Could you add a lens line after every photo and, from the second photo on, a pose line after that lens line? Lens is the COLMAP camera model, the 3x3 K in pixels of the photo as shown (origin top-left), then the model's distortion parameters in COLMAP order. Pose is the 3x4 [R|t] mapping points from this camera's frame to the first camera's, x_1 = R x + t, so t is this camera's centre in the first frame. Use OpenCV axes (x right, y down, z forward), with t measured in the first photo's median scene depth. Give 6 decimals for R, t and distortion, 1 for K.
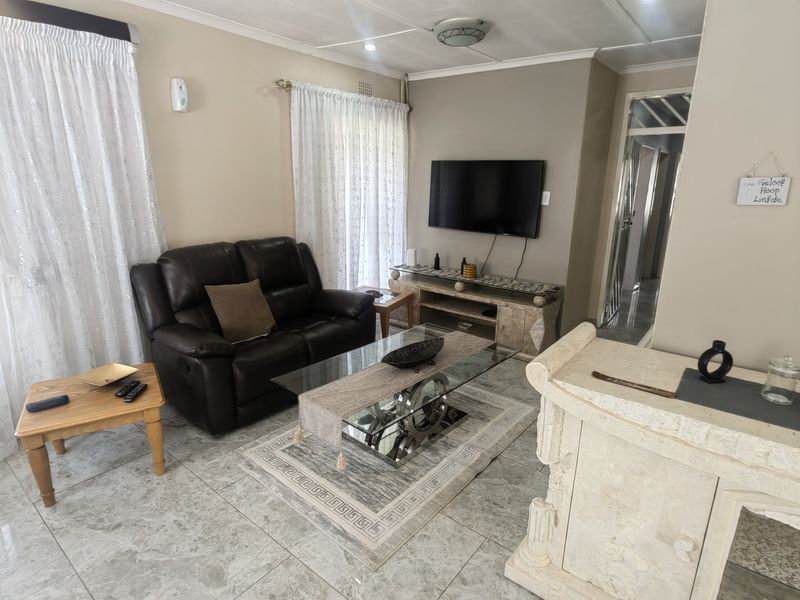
lens RADIAL K [[443.4, 0, 397.8], [0, 443.4, 302.4], [0, 0, 1]] dist [0.001122, 0.000461]
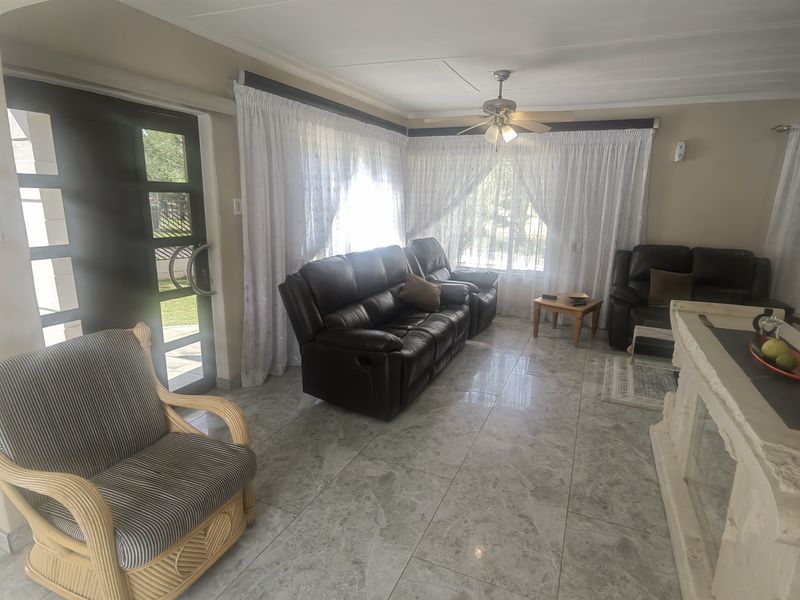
lens RADIAL K [[443.4, 0, 396.3], [0, 443.4, 298.9], [0, 0, 1]] dist [0.001122, 0.000461]
pose [[0.248401, 0.215016, -0.944492, 0.999419], [-0.268145, 0.952213, 0.146252, 0.090853], [0.930804, 0.216931, 0.294186, -0.353625]]
